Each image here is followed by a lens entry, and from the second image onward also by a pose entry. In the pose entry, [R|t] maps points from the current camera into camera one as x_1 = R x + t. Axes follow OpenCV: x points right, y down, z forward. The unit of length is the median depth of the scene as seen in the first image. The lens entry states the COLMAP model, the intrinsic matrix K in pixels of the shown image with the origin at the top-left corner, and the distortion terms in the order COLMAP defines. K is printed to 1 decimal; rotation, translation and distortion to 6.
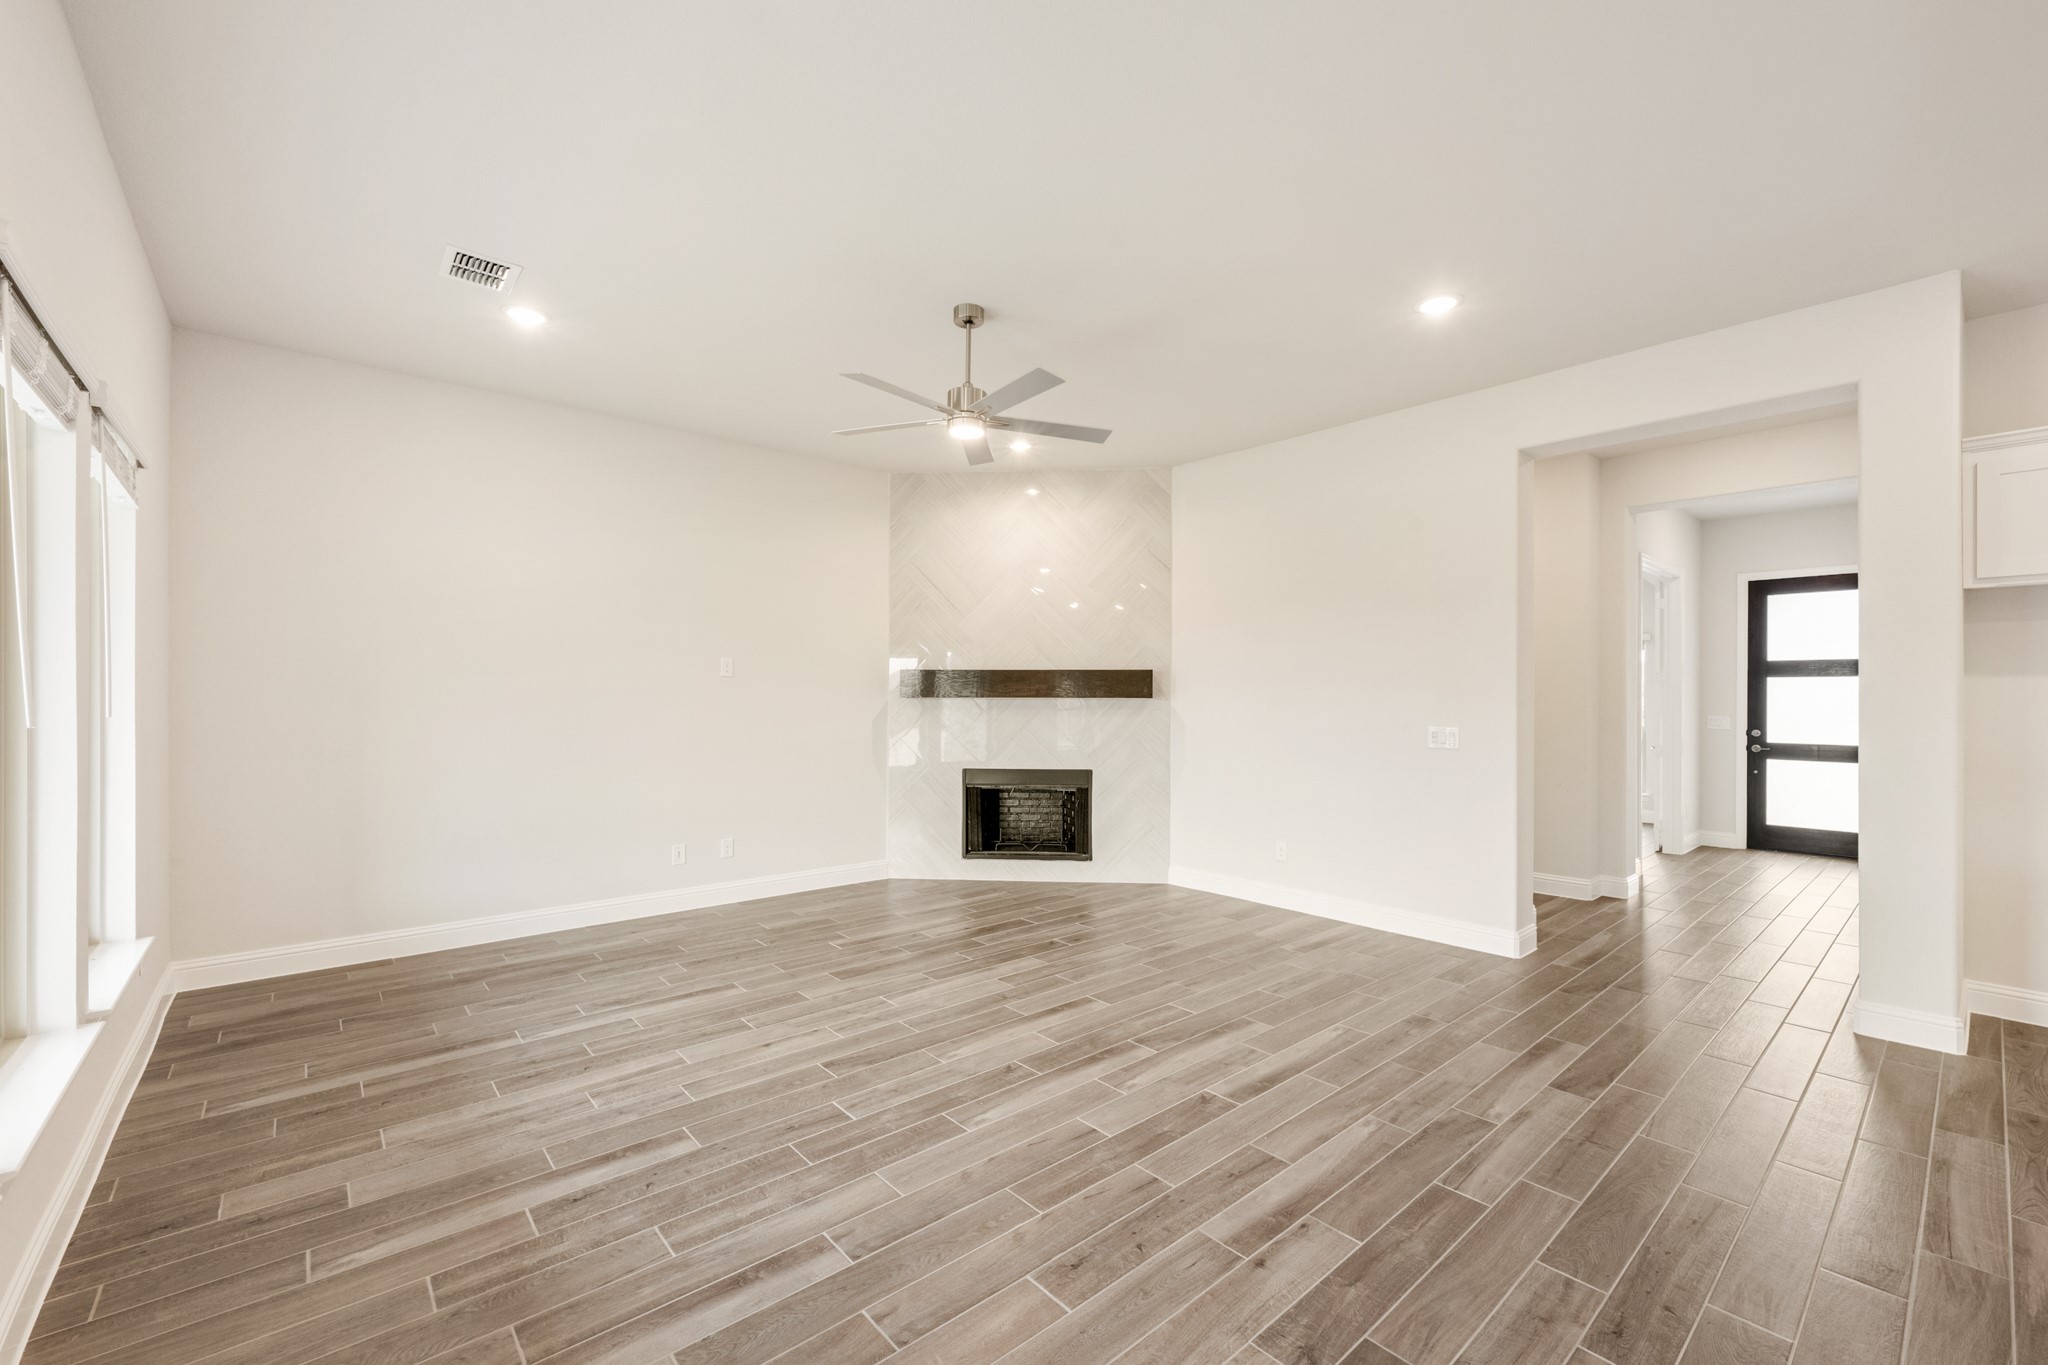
lens RADIAL K [[838.6, 0, 1028.5], [0, 838.6, 696.5], [0, 0, 1]] dist [-0.000079, 0.000035]
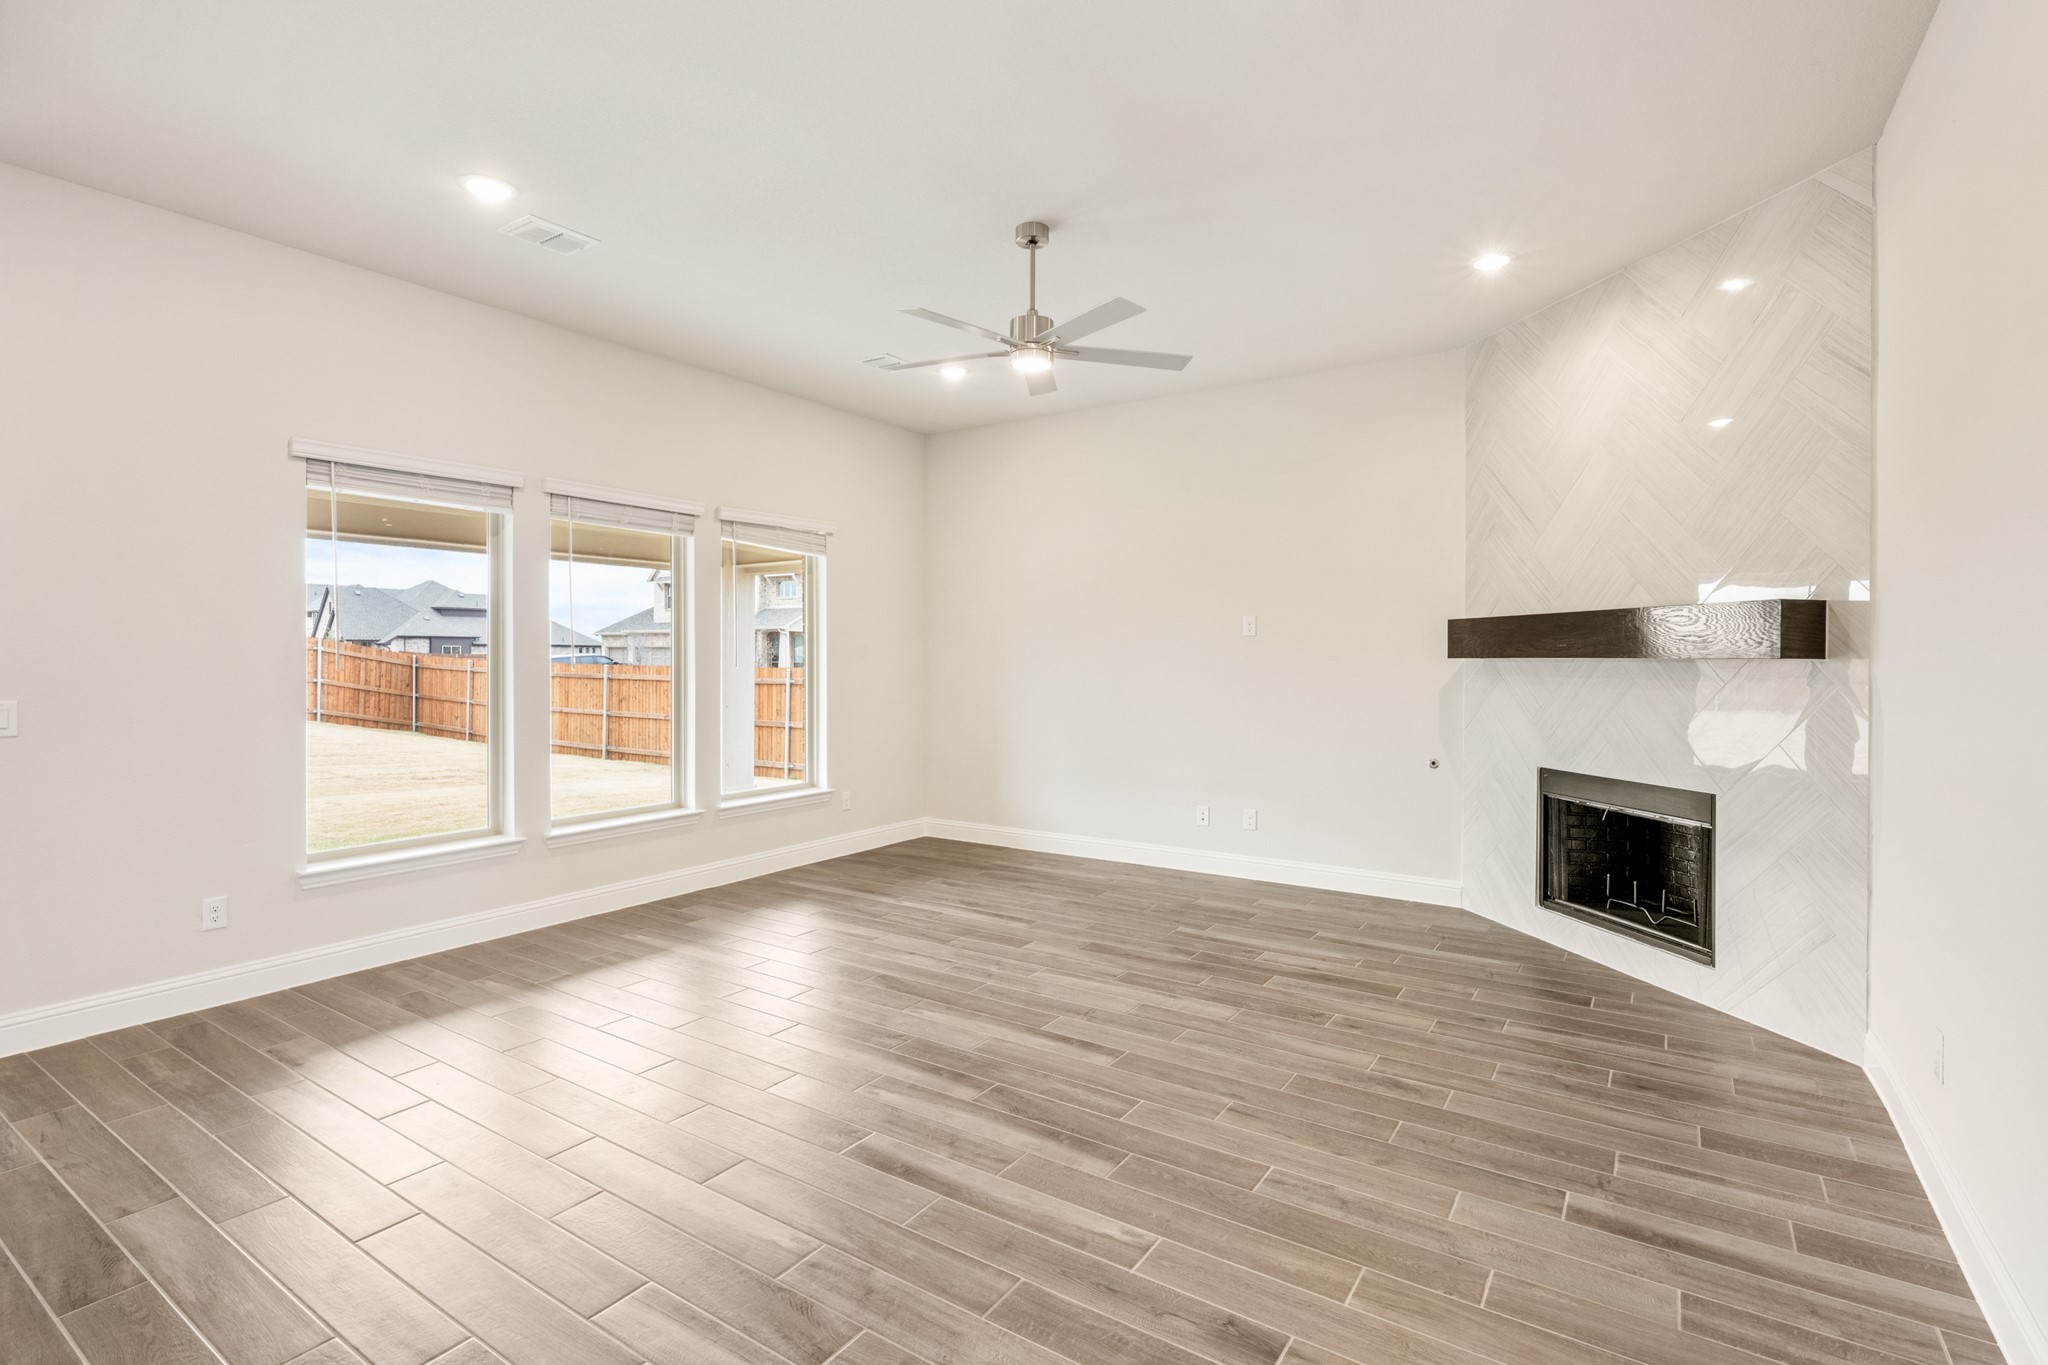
lens RADIAL K [[967.2, 0, 1014.1], [0, 967.2, 661.7], [0, 0, 1]] dist [-0.000676, -0.000392]
pose [[0.256076, 0.000951, -0.966656, 0.847775], [0.001173, 0.999998, 0.001295, 0.004553], [0.966656, -0.001466, 0.256074, 0.649507]]
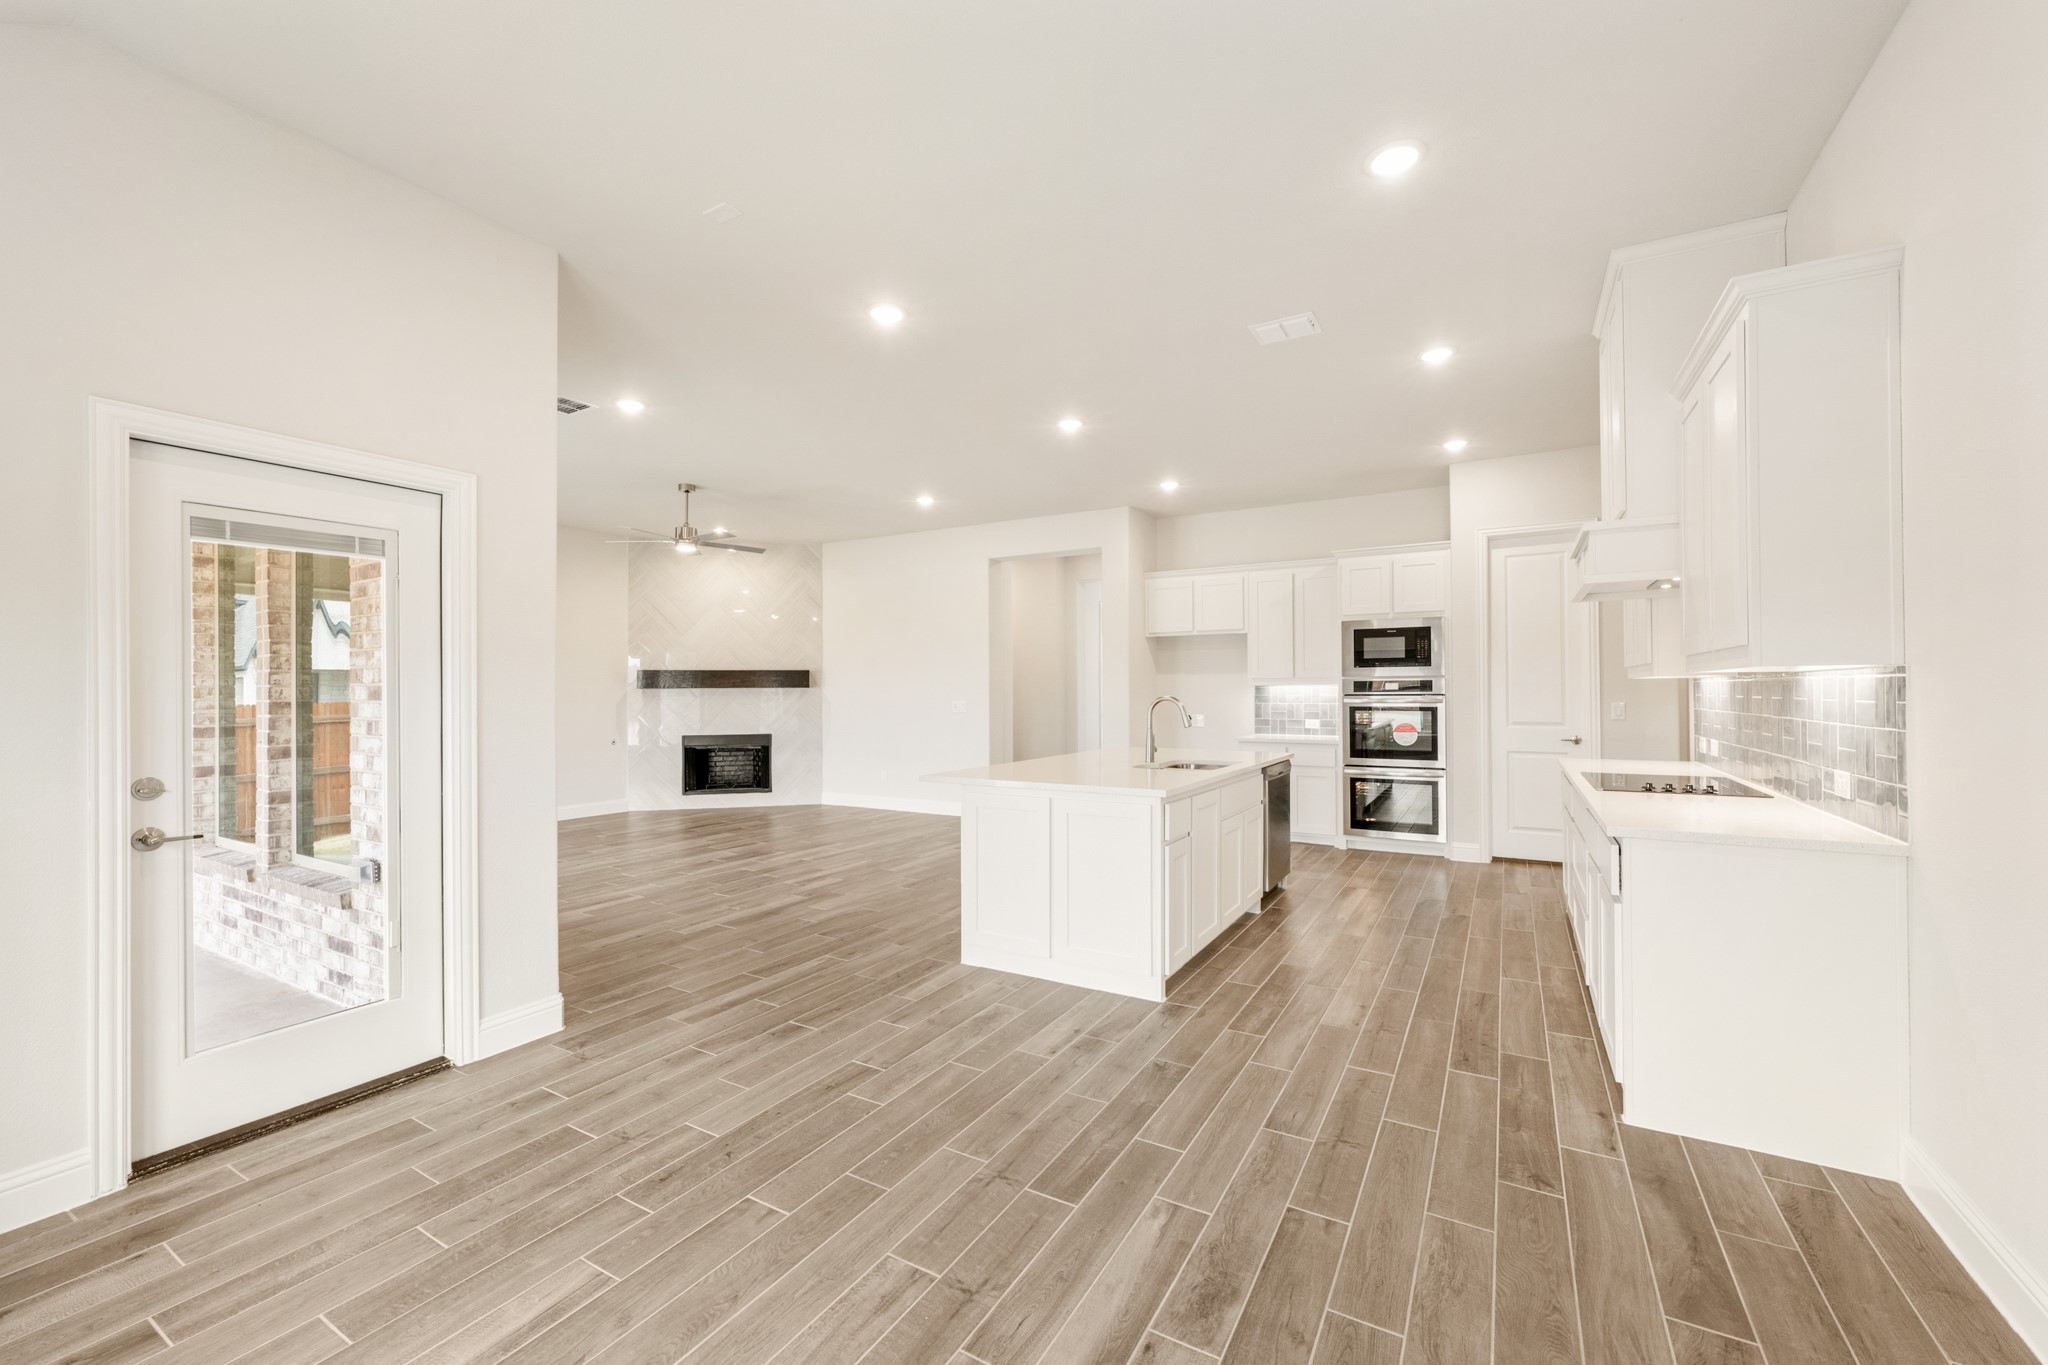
lens RADIAL K [[822.3, 0, 1021.2], [0, 822.3, 686.9], [0, 0, 1]] dist [-0.000515, 0.000076]
pose [[0.948863, -0.005696, 0.315638, 0.053651], [0.007325, 0.999965, -0.003975, 0.014985], [-0.315604, 0.006084, 0.948871, -0.935688]]
